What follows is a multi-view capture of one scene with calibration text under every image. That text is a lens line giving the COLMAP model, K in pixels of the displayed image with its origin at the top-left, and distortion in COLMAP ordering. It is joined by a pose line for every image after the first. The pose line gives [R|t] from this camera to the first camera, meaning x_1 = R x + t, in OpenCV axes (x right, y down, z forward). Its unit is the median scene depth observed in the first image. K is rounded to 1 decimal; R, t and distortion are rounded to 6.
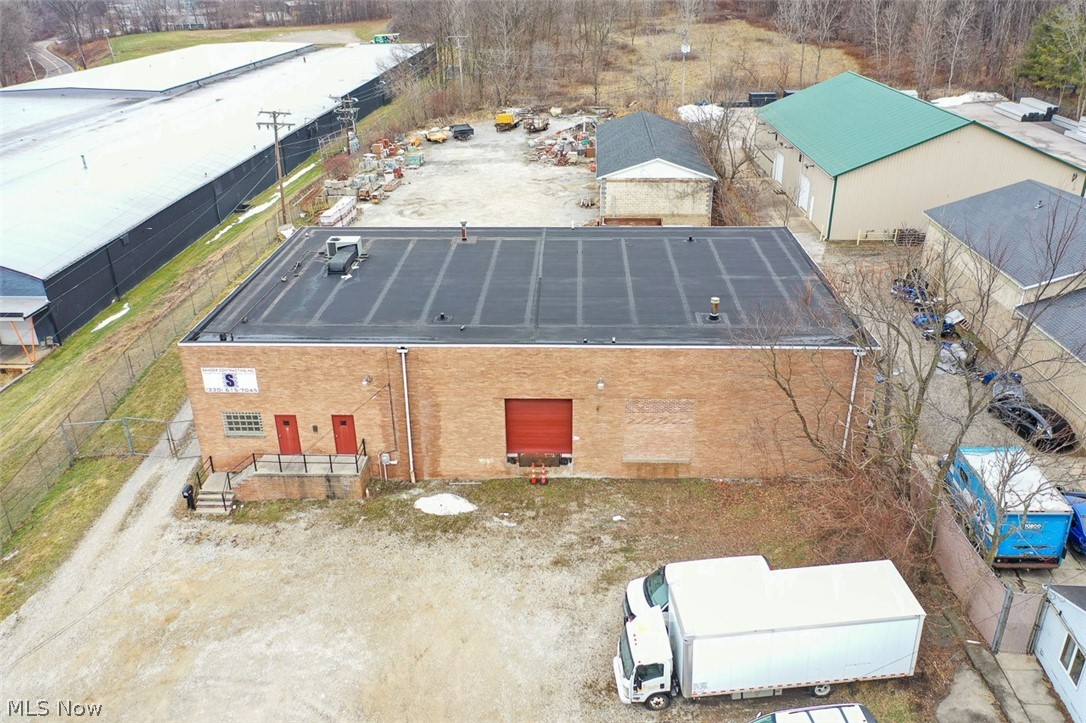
lens RADIAL K [[855.9, 0, 542.0], [0, 855.9, 362.7], [0, 0, 1]] dist [0.000952, -0.003533]
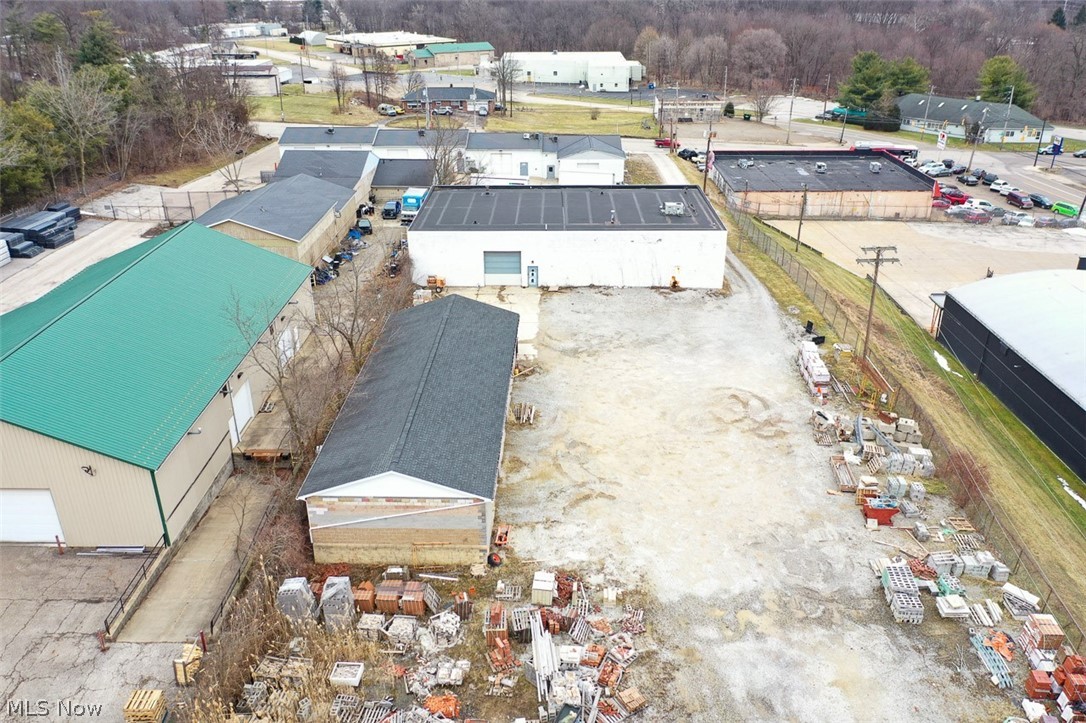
lens RADIAL K [[855.9, 0, 544.5], [0, 855.9, 357.9], [0, 0, 1]] dist [0.000952, -0.003533]
pose [[-0.999495, 0.026555, -0.017441, 0.098001], [0.003768, 0.644173, 0.764870, -1.616037], [0.031546, 0.764419, -0.643948, 2.953863]]
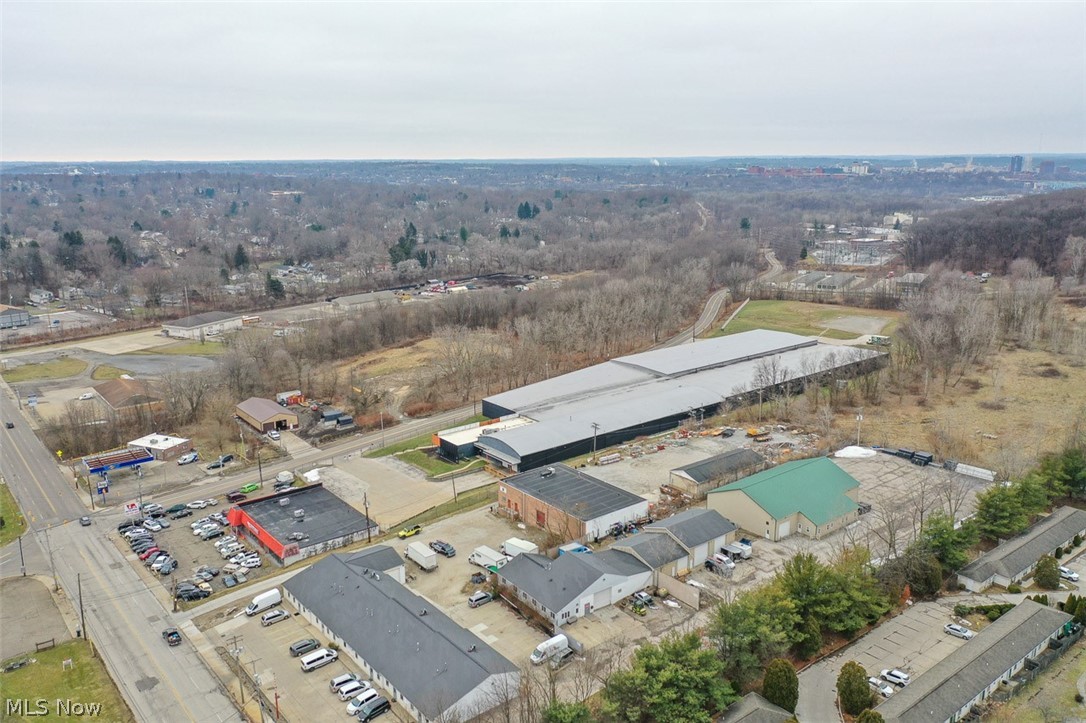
lens RADIAL K [[855.9, 0, 539.3], [0, 855.9, 354.9], [0, 0, 1]] dist [0.000952, -0.003533]
pose [[0.652080, 0.177938, -0.736973, 3.368246], [-0.321250, 0.945337, -0.055998, -0.517707], [0.686724, 0.273267, 0.673599, -2.496979]]
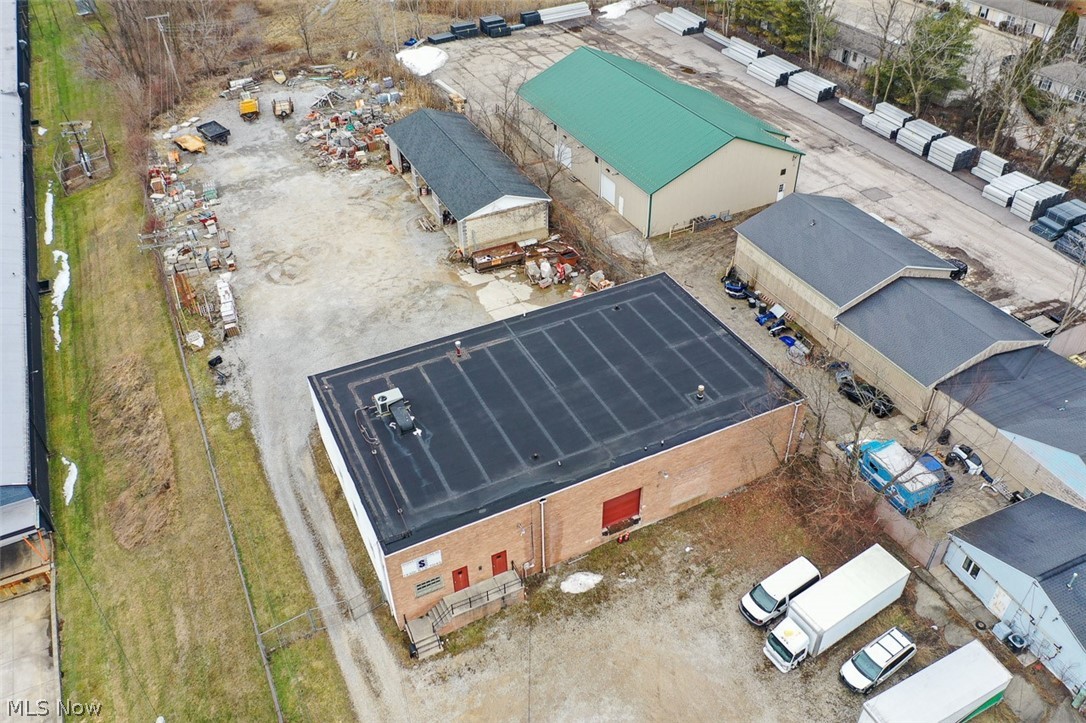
lens RADIAL K [[855.9, 0, 543.9], [0, 855.9, 361.0], [0, 0, 1]] dist [0.000952, -0.003533]
pose [[0.878602, -0.297191, 0.373812, -0.589934], [0.208798, 0.943042, 0.258988, -0.567752], [-0.429490, -0.149497, 0.890612, -0.208535]]
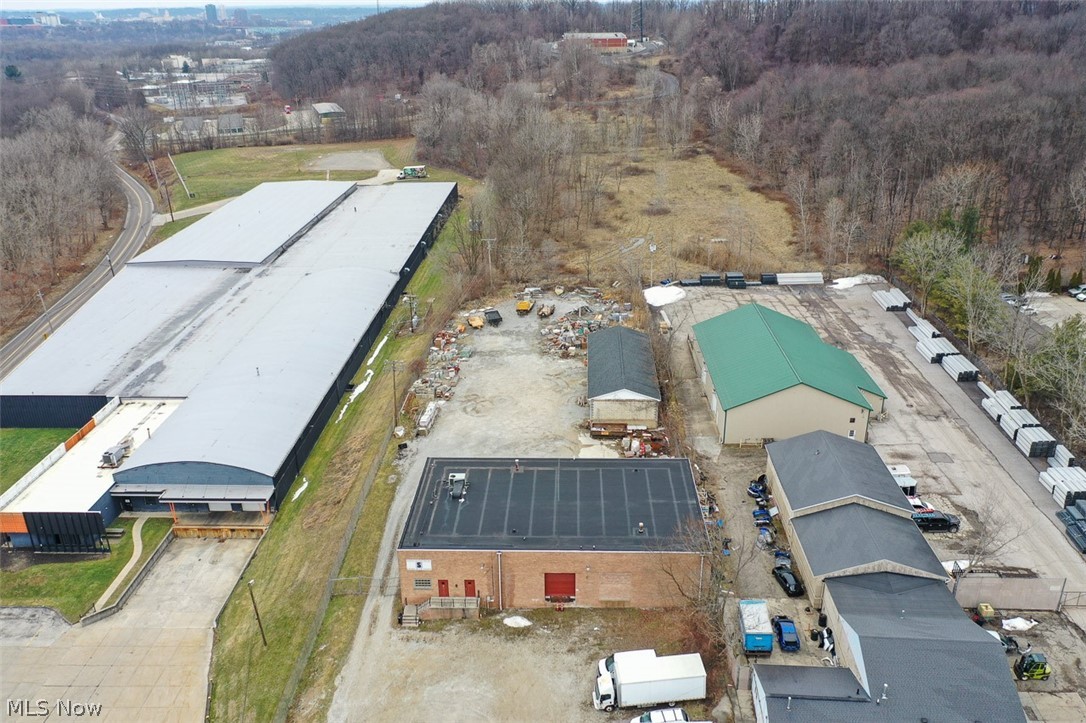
lens RADIAL K [[855.9, 0, 542.0], [0, 855.9, 366.0], [0, 0, 1]] dist [0.000952, -0.003533]
pose [[0.999984, -0.004191, 0.003879, -0.055092], [0.004324, 0.999386, -0.034772, -0.402912], [-0.003731, 0.034788, 0.999388, -1.184837]]
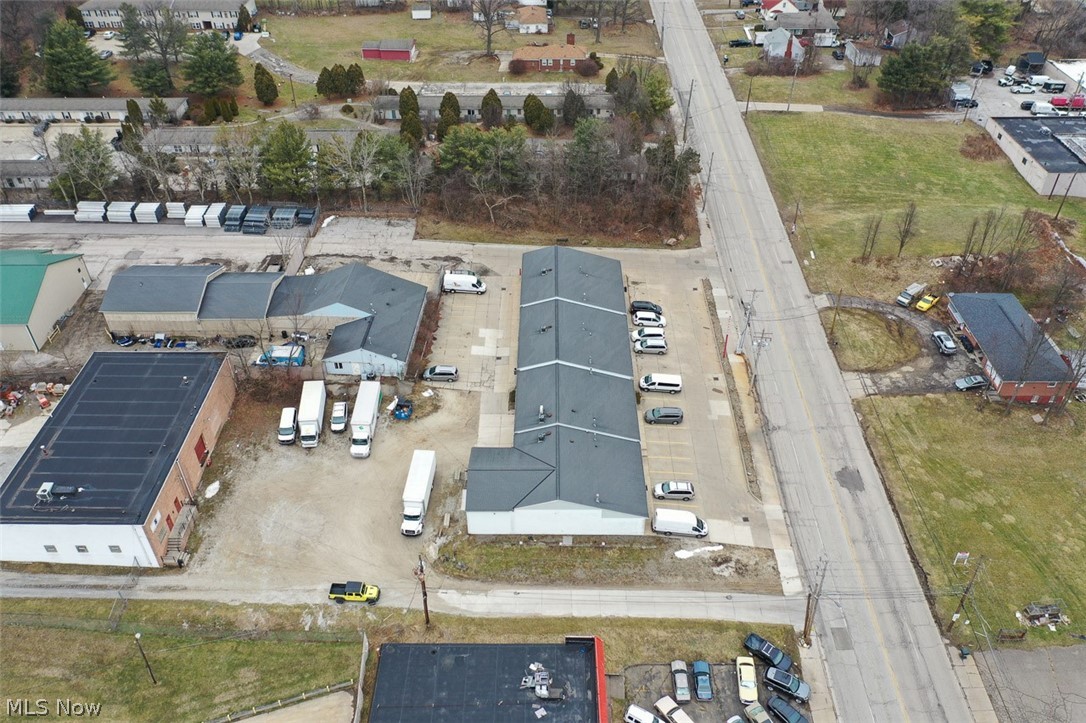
lens RADIAL K [[855.9, 0, 543.8], [0, 855.9, 360.4], [0, 0, 1]] dist [0.000952, -0.003533]
pose [[-0.032263, -0.607790, 0.793442, -2.037348], [0.429889, 0.708235, 0.559999, -1.186167], [-0.902305, 0.359159, 0.238433, -0.749239]]
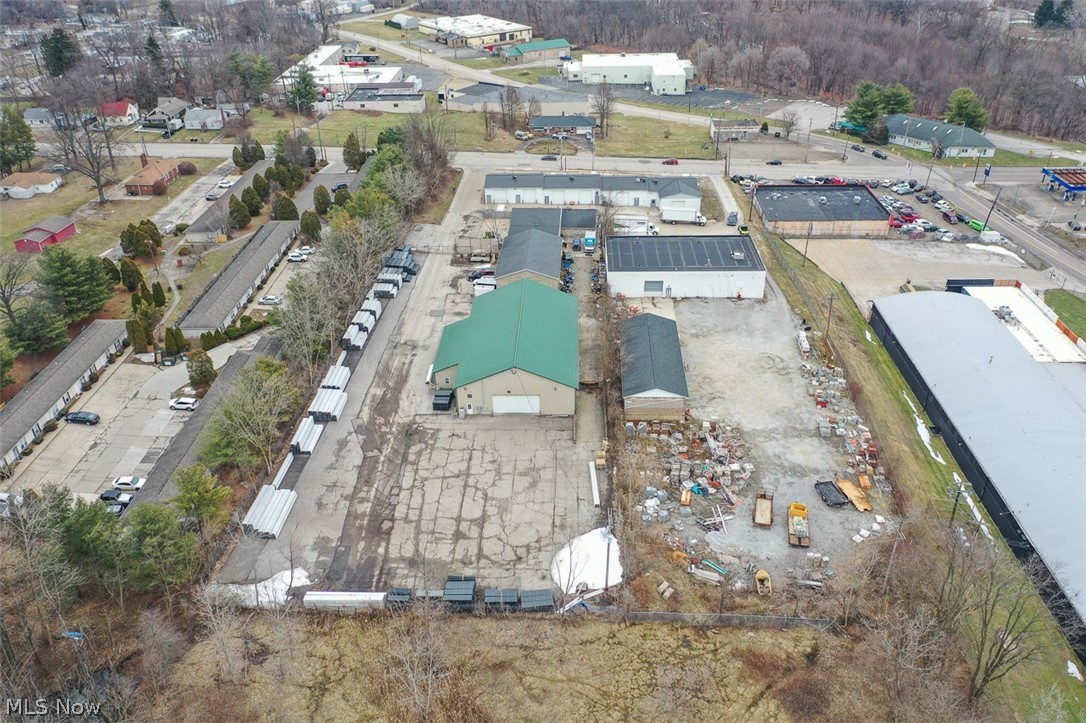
lens RADIAL K [[855.9, 0, 546.0], [0, 855.9, 361.0], [0, 0, 1]] dist [0.000952, -0.003533]
pose [[-0.999425, 0.031881, 0.011545, 0.661434], [0.027554, 0.565201, 0.824493, -3.487364], [0.019761, 0.824337, -0.565754, 4.129806]]
